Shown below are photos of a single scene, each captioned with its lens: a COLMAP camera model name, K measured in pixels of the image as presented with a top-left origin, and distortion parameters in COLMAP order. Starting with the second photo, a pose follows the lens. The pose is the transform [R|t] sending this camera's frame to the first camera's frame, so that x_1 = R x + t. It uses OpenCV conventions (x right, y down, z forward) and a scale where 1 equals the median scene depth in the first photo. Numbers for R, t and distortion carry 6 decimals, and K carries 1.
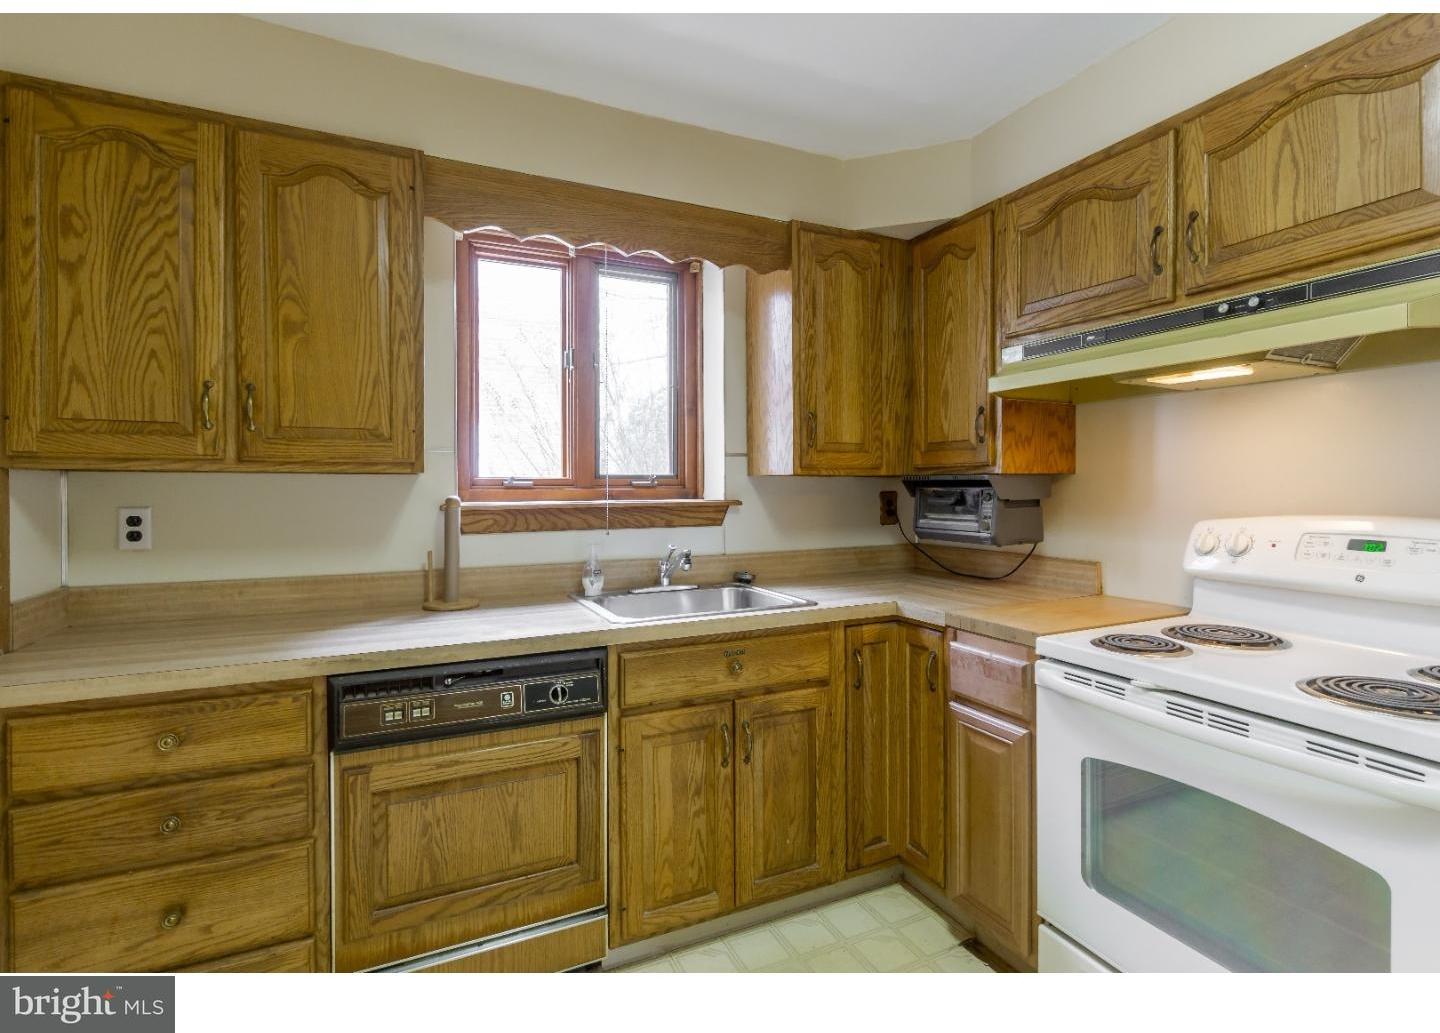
lens RADIAL K [[681.4, 0, 700.0], [0, 681.4, 490.0], [0, 0, 1]] dist [-0.011572, 0.000729]
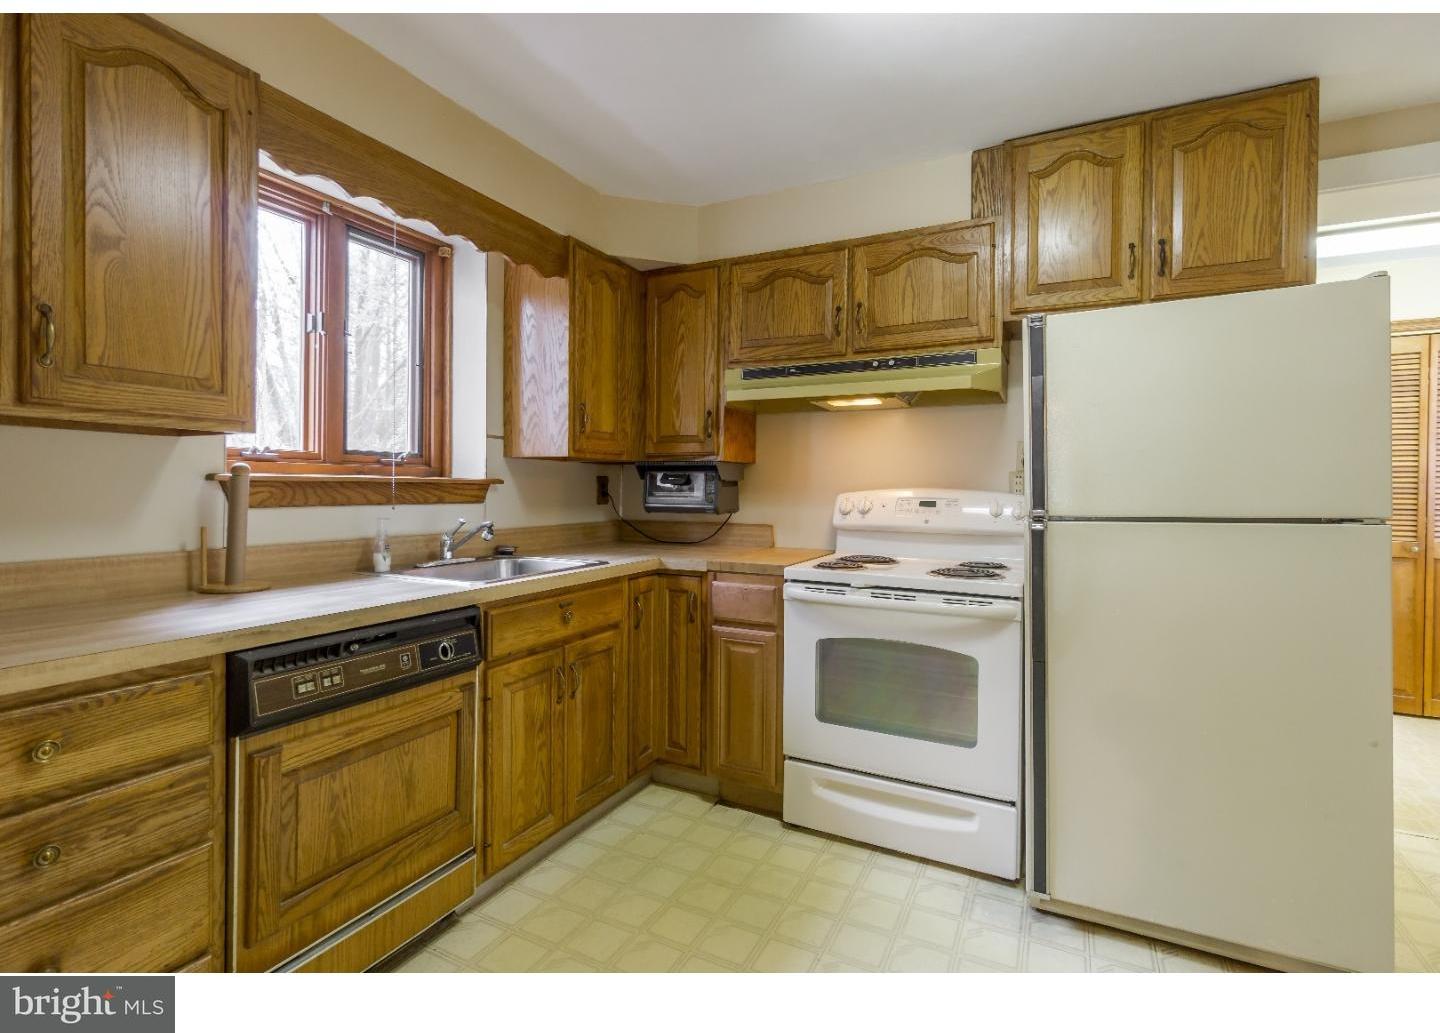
lens RADIAL K [[681.4, 0, 700.0], [0, 681.4, 490.0], [0, 0, 1]] dist [-0.011572, 0.000729]
pose [[0.792107, 0.011218, 0.610279, -0.492251], [-0.010405, 0.999934, -0.004875, 0.047866], [-0.610293, -0.002488, 0.792172, -0.063495]]
